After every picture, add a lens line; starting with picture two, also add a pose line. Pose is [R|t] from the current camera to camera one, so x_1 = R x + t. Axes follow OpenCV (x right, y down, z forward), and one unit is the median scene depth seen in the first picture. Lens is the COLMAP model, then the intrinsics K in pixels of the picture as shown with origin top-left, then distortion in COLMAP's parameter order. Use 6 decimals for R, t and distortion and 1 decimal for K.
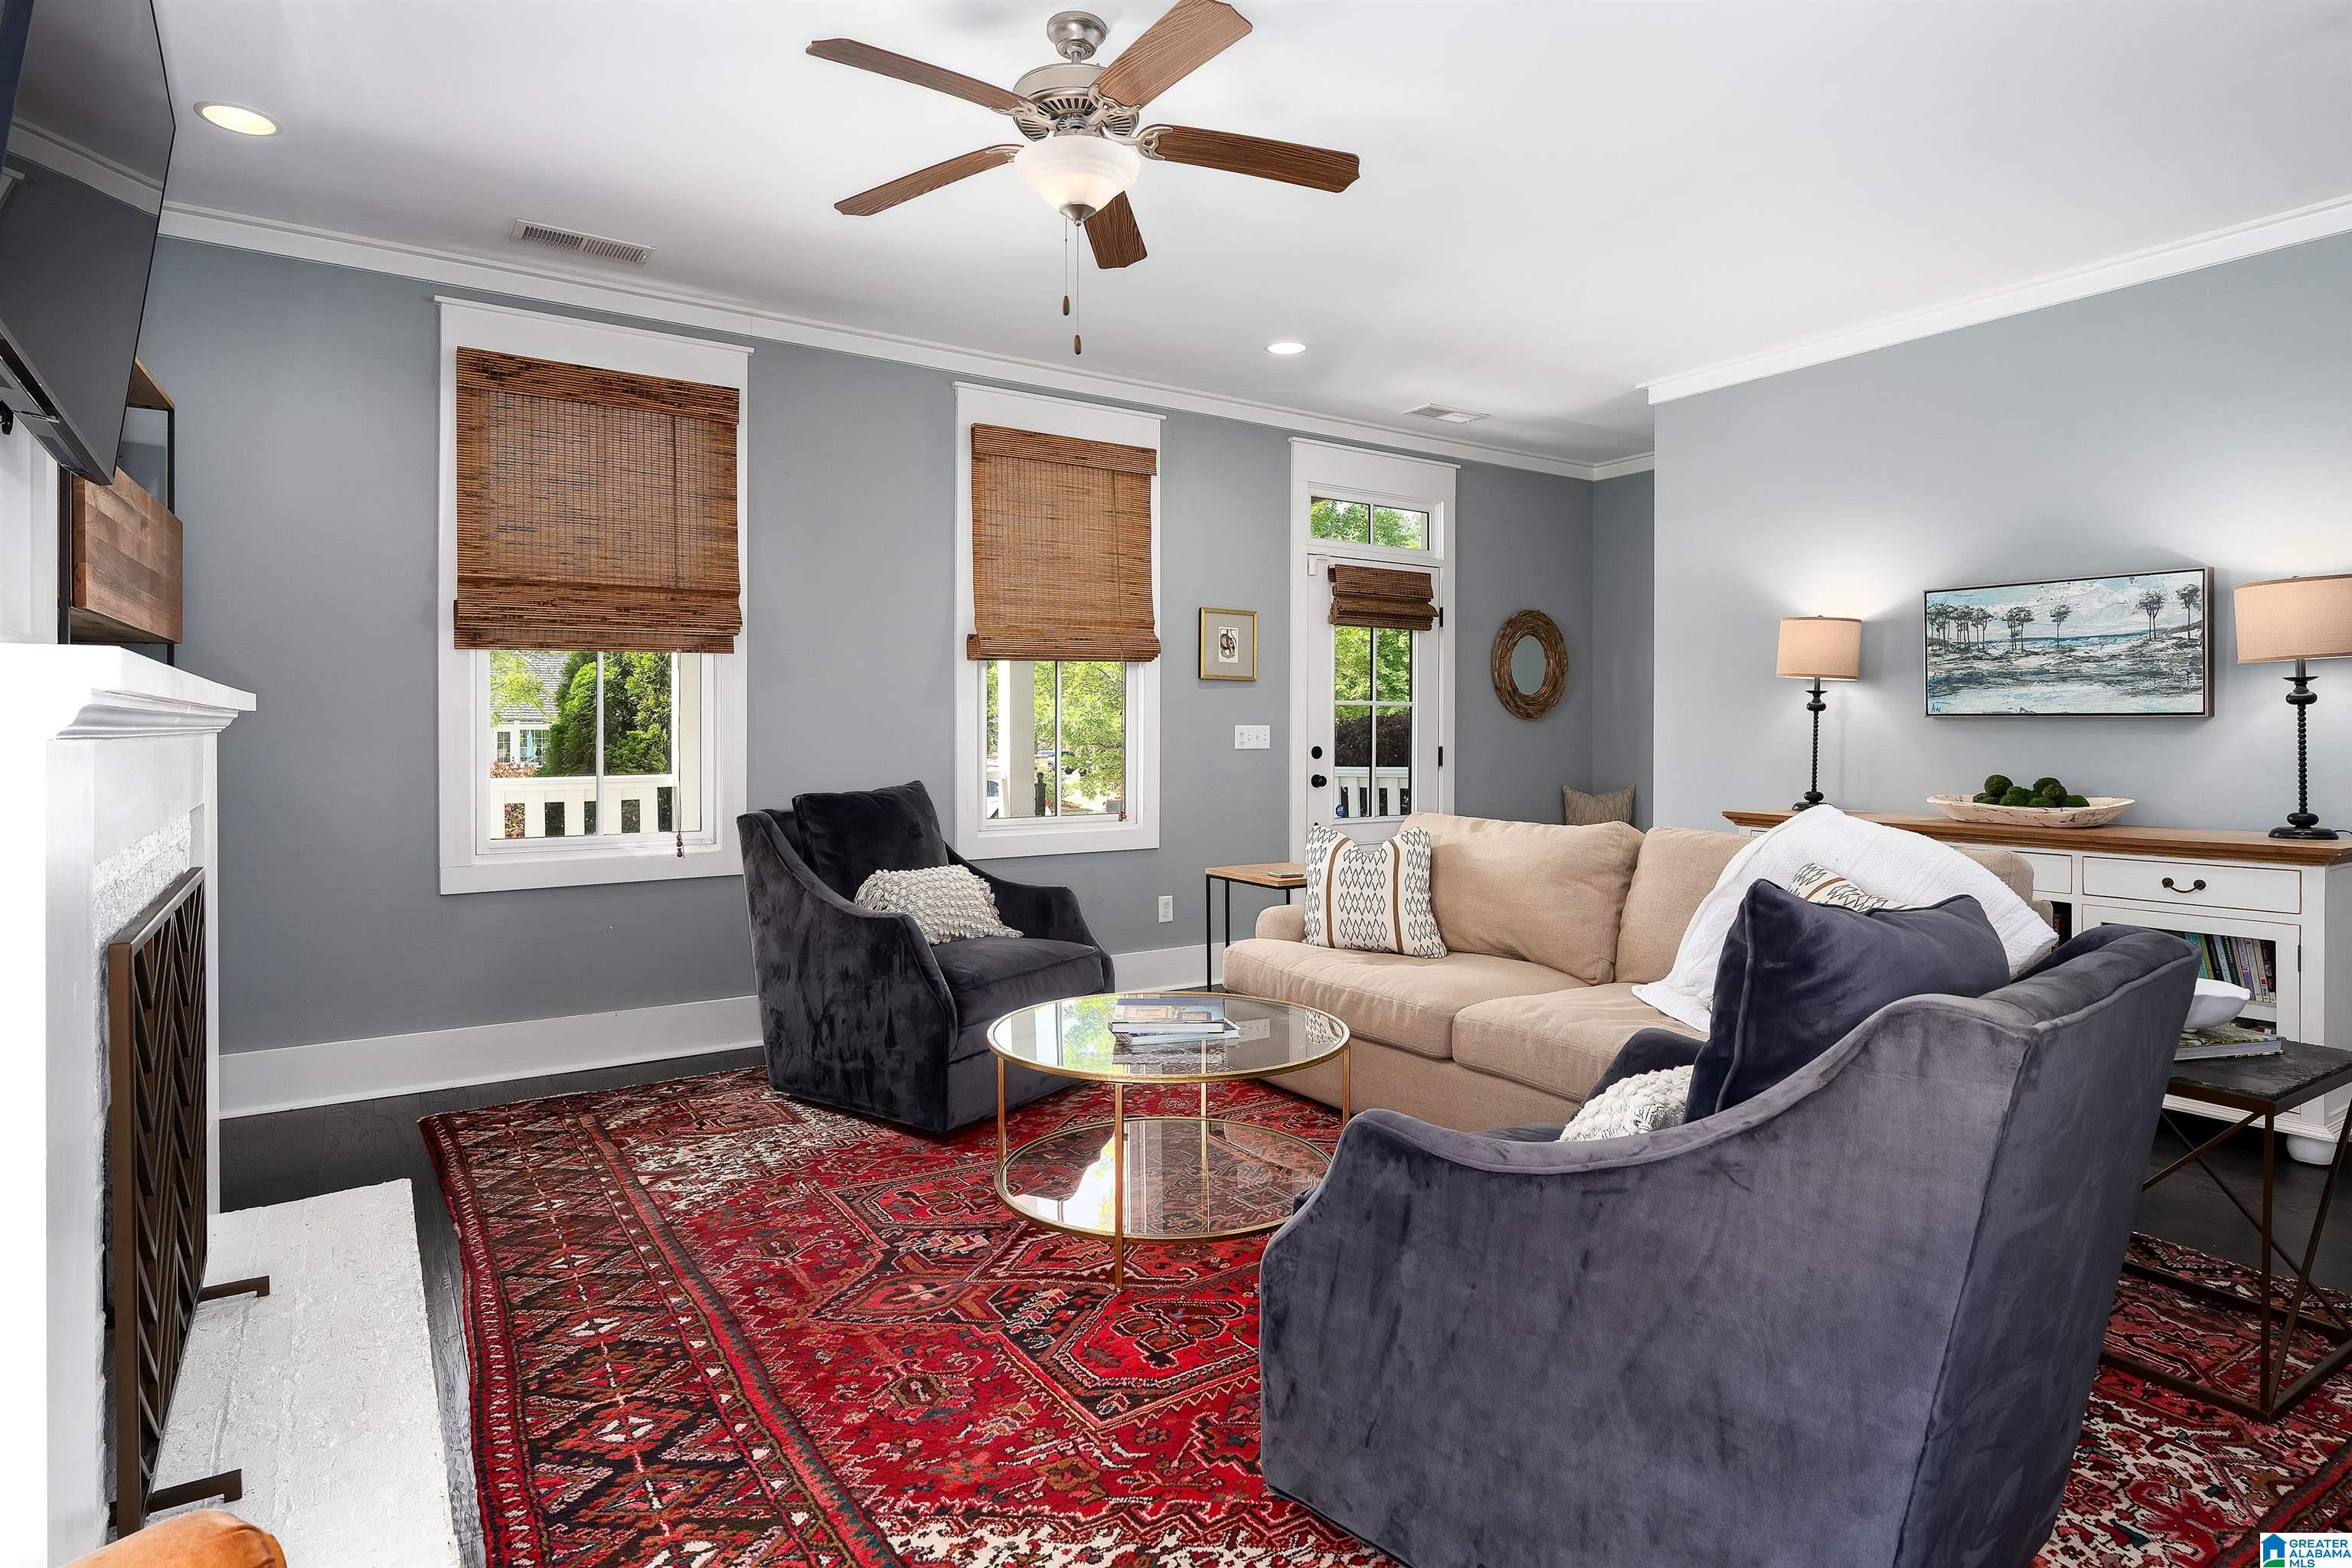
lens RADIAL K [[1237.1, 0, 1177.9], [0, 1237.1, 734.7], [0, 0, 1]] dist [-0.000557, 0.000709]
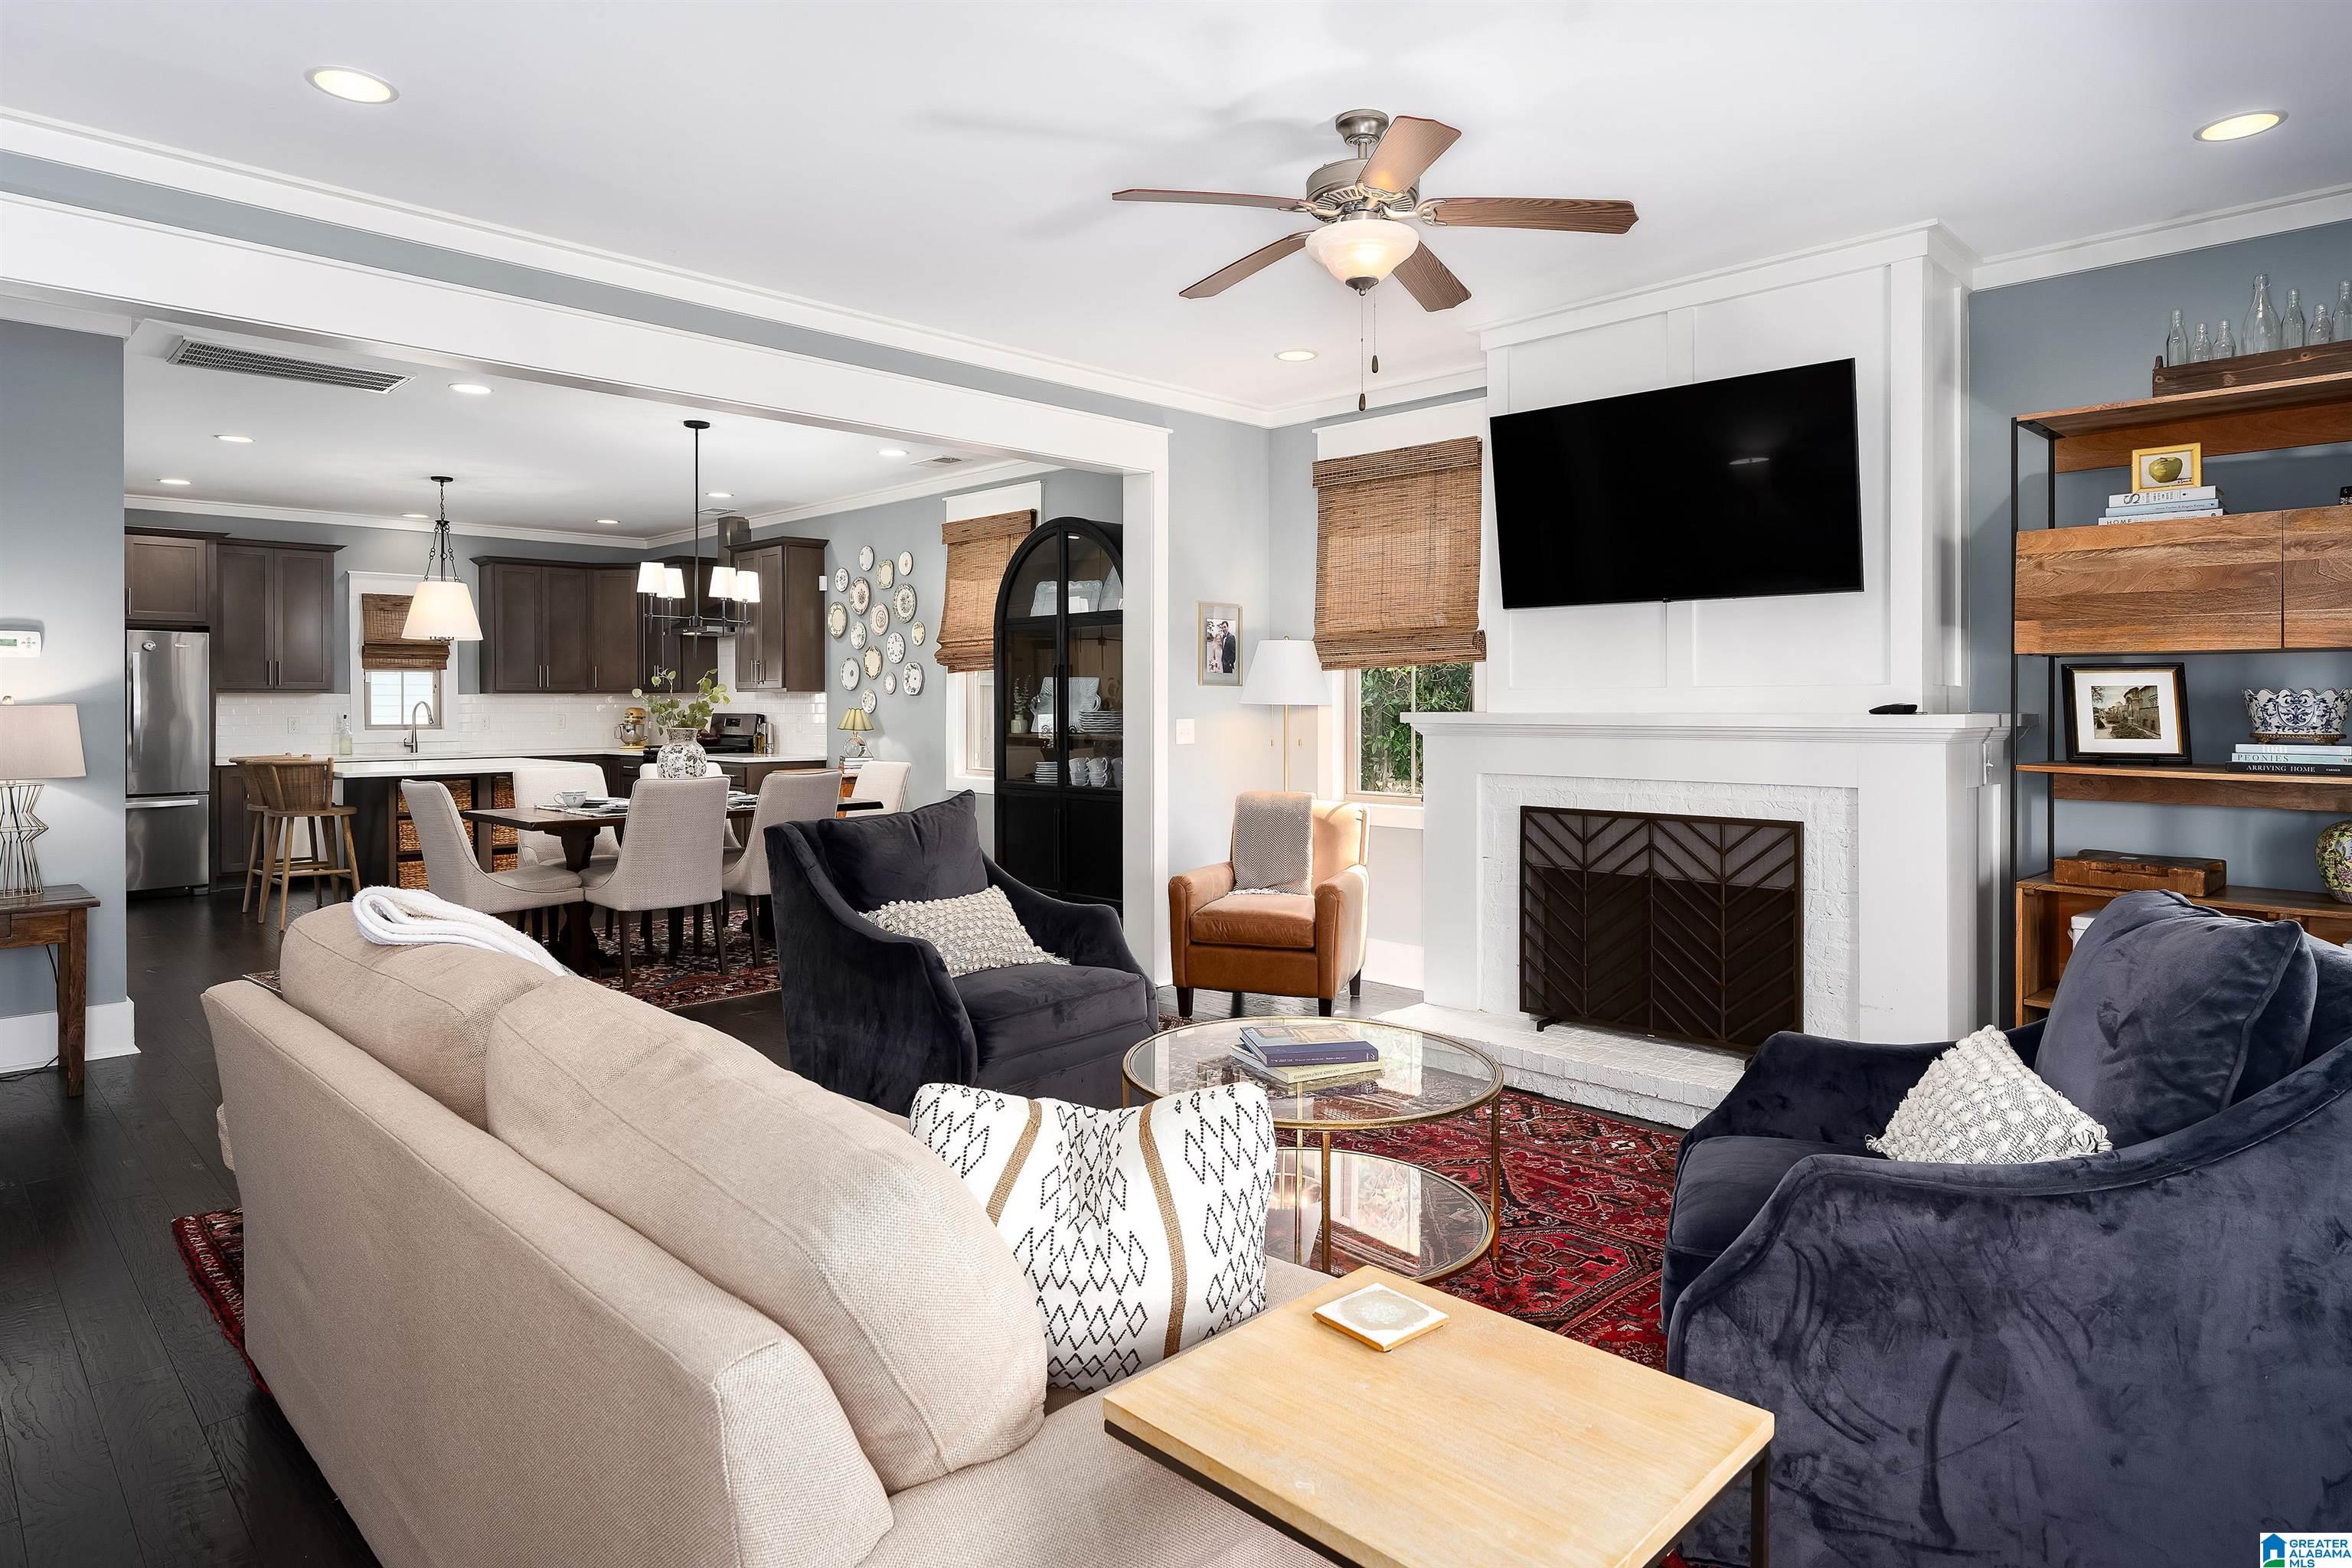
lens RADIAL K [[1319.9, 0, 1159.5], [0, 1319.9, 704.3], [0, 0, 1]] dist [0.001607, 0.000811]
pose [[-0.983071, 0.000718, -0.183224, 0.211457], [-0.000294, 0.999985, 0.005498, -0.032197], [0.183226, 0.005459, -0.983056, 1.433035]]
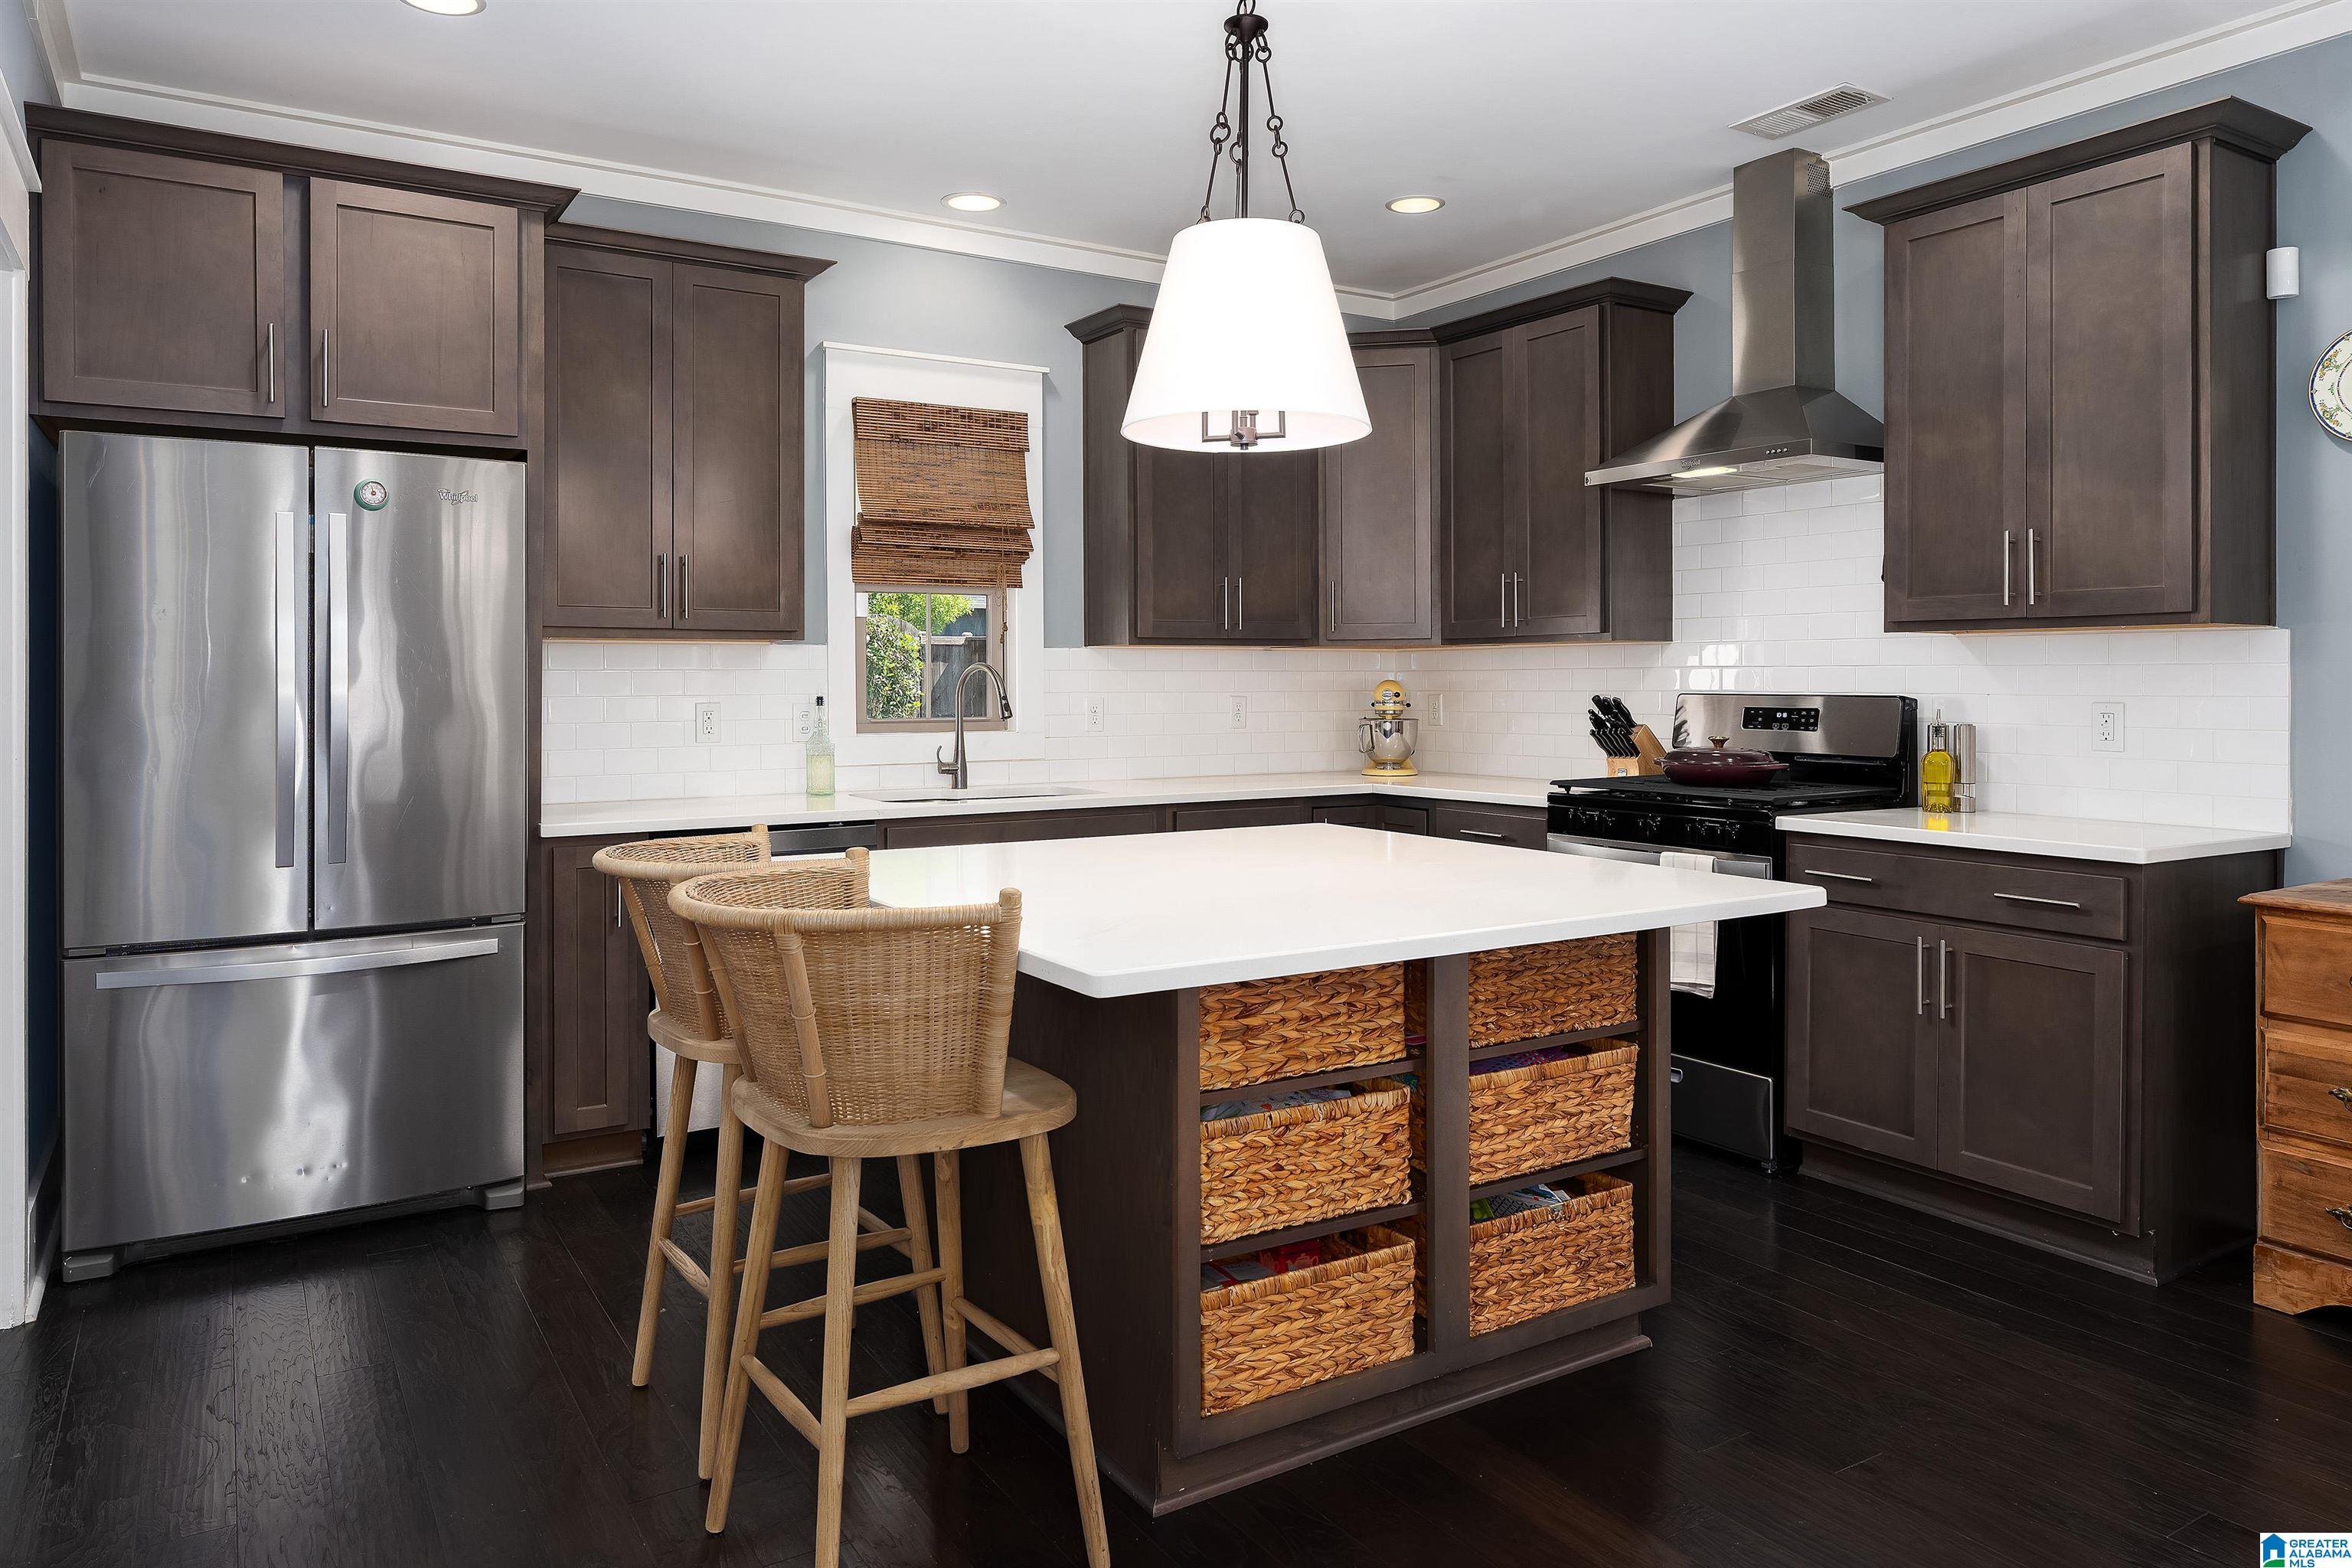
lens RADIAL K [[1534.4, 0, 1186.5], [0, 1534.4, 669.5], [0, 0, 1]] dist [0.002140, 0.000029]
pose [[-0.999773, 0.002928, 0.021087, 0.950248], [0.002934, 0.999996, 0.000264, -0.017716], [-0.021086, 0.000326, -0.999778, -0.113932]]
